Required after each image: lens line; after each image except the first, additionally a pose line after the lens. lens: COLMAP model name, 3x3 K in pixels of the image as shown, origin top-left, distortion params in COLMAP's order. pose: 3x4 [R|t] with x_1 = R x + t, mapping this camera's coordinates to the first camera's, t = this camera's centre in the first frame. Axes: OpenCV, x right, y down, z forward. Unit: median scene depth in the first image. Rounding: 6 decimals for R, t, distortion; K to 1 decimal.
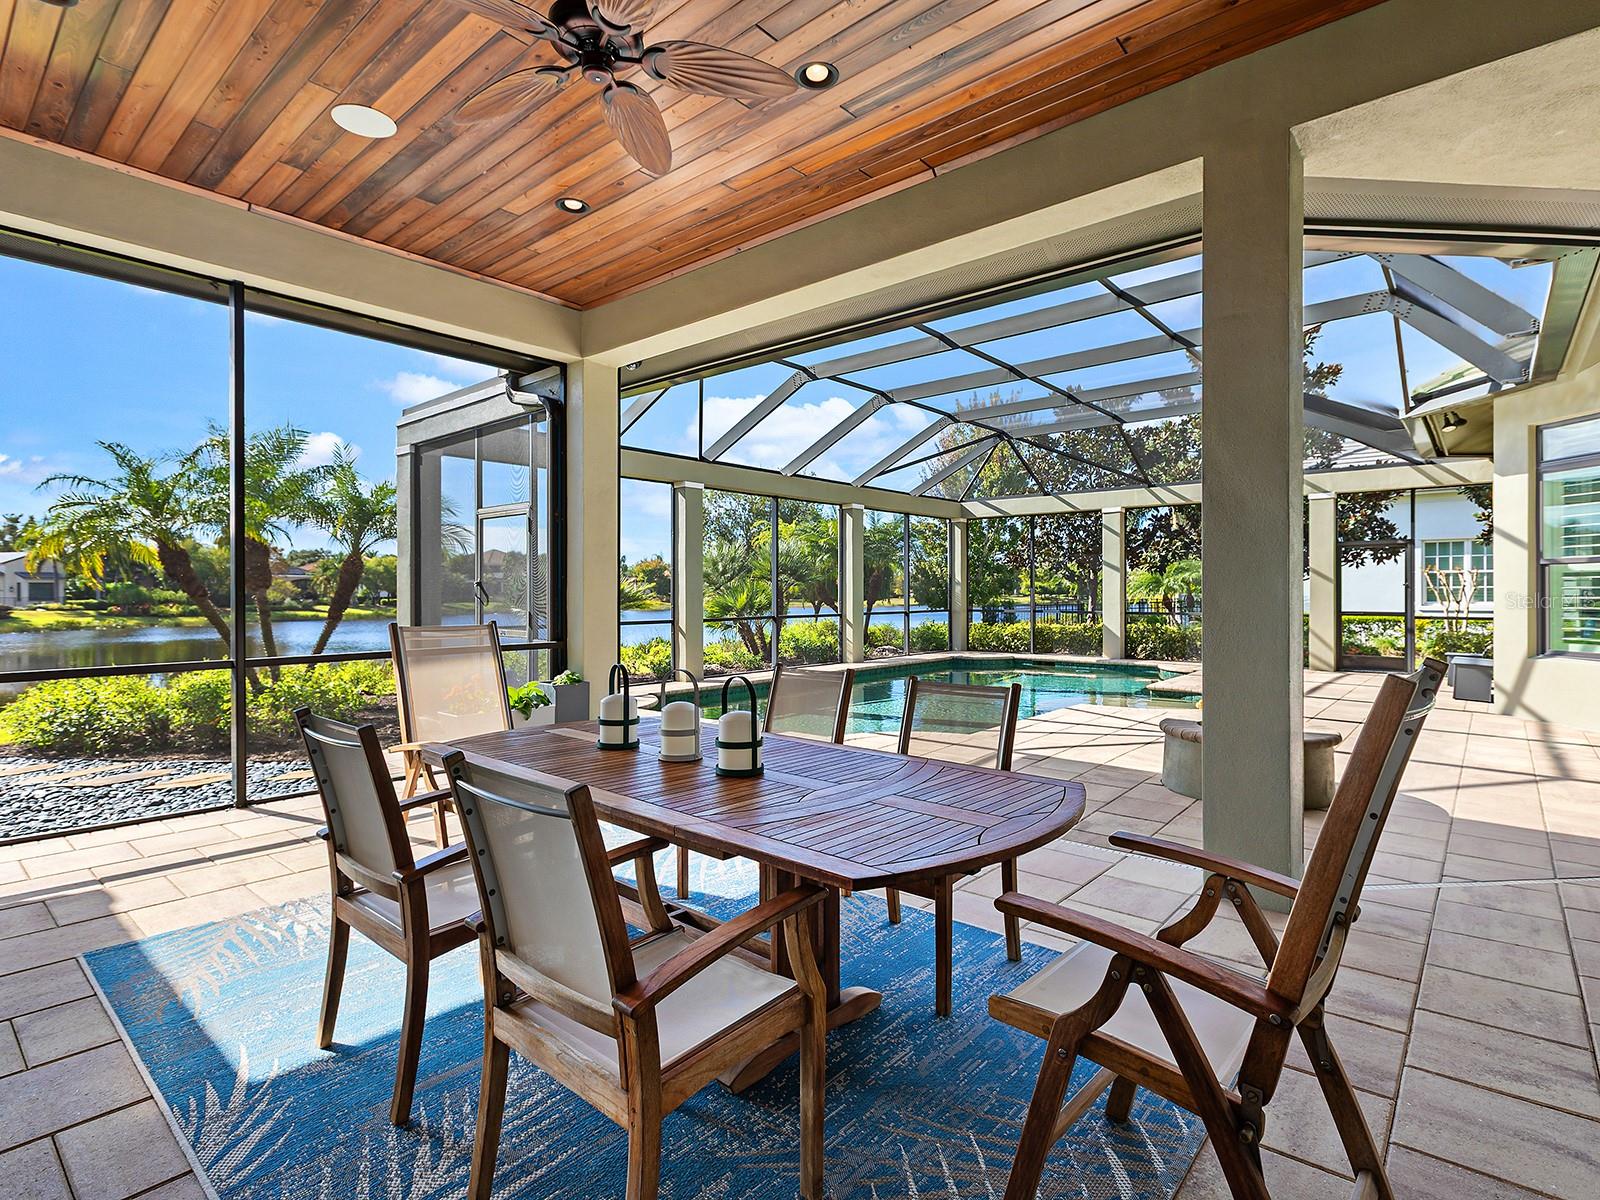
lens RADIAL K [[825.2, 0, 801.3], [0, 825.2, 588.5], [0, 0, 1]] dist [-0.000591, 0.001835]
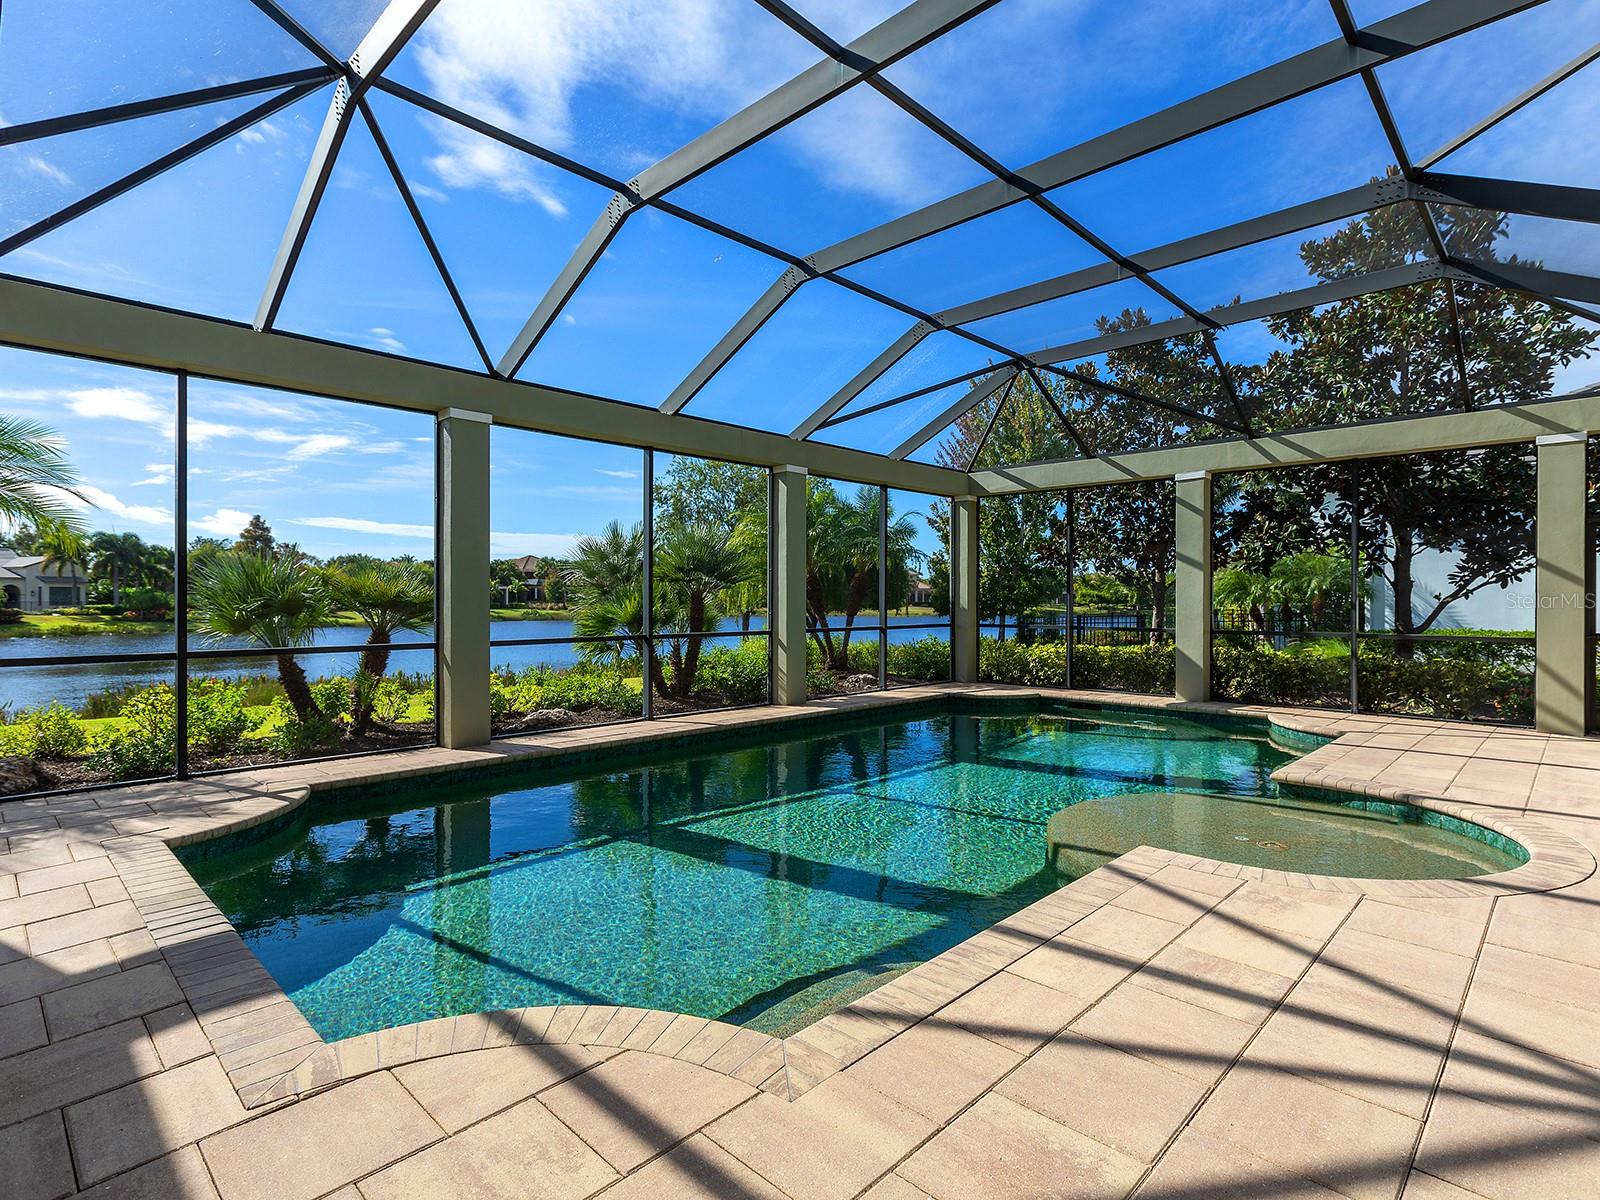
lens RADIAL K [[814.3, 0, 788.0], [0, 814.3, 598.4], [0, 0, 1]] dist [0.000559, 0.000183]
pose [[0.996706, 0.004330, -0.080982, 0.097355], [-0.004161, 0.999989, 0.002251, 0.002541], [0.080991, -0.001907, 0.996713, 0.291885]]
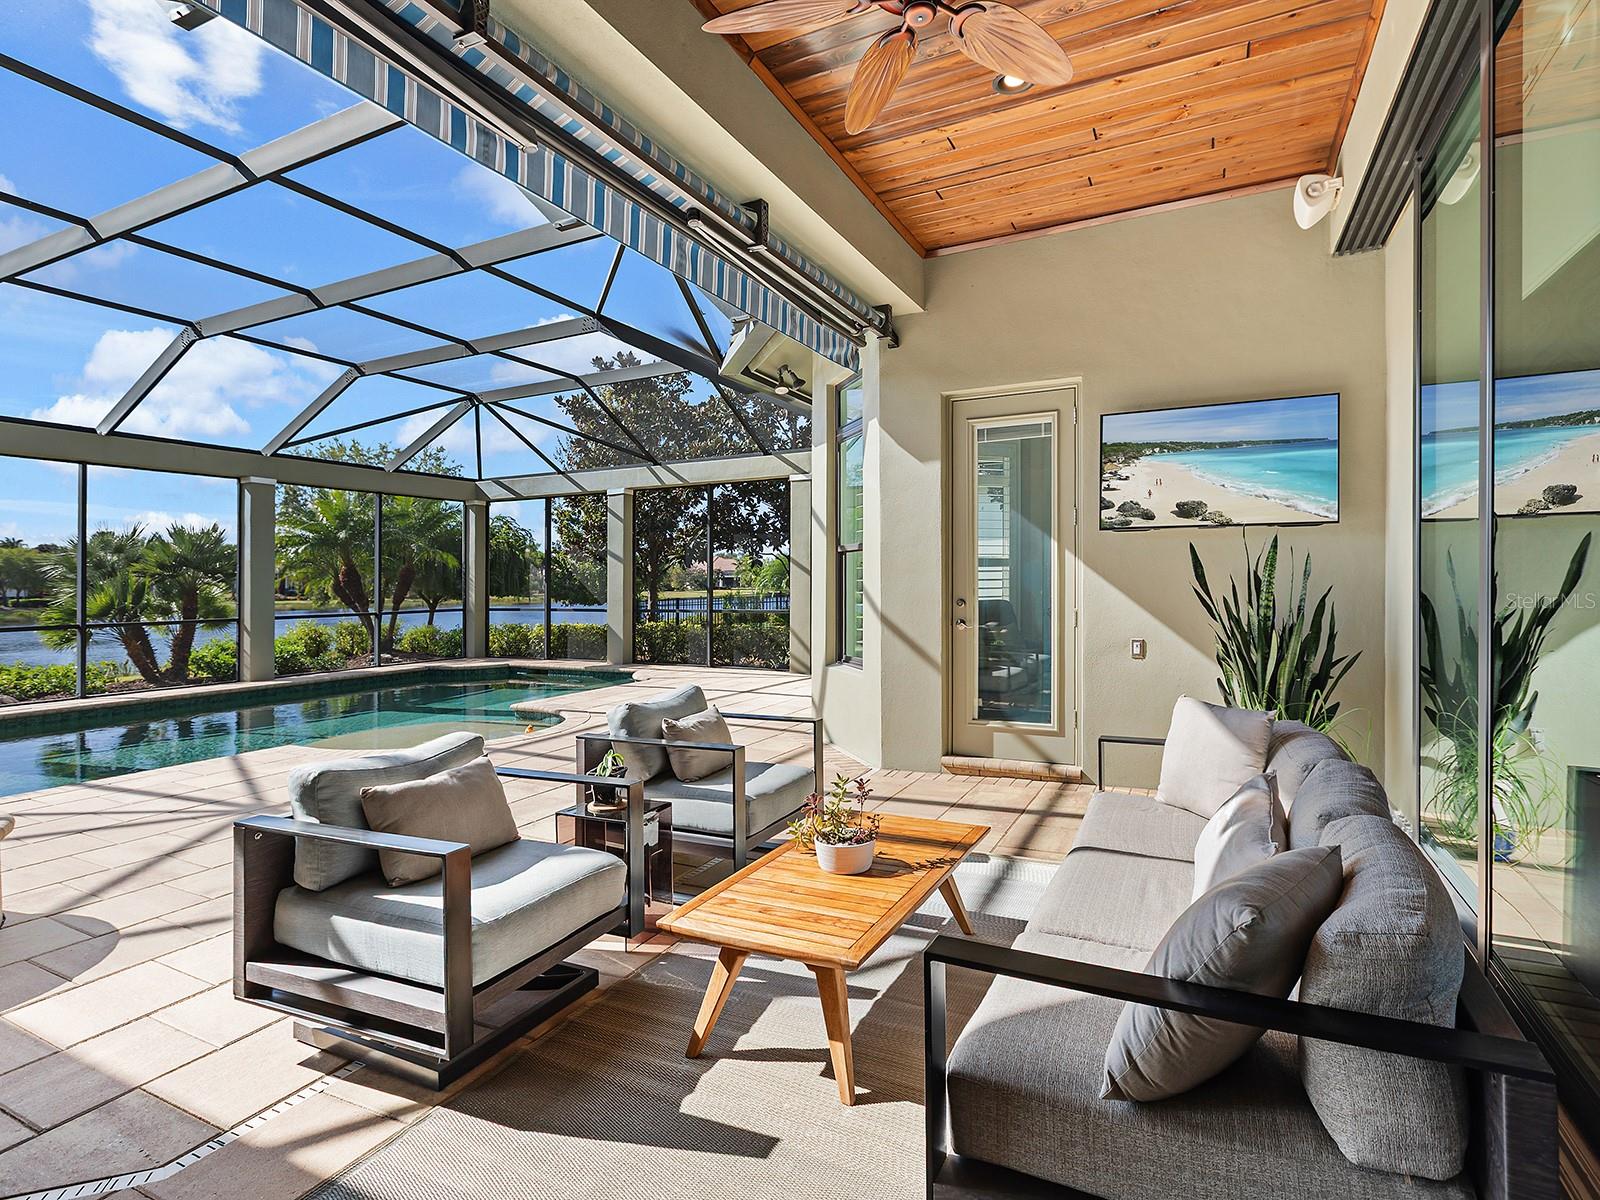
lens RADIAL K [[825.2, 0, 801.3], [0, 825.2, 588.5], [0, 0, 1]] dist [-0.000591, 0.001835]
pose [[0.975608, -0.009352, 0.219323, 0.336203], [0.007400, 0.999925, 0.009721, -0.001057], [-0.219397, -0.007861, 0.975604, 0.103933]]
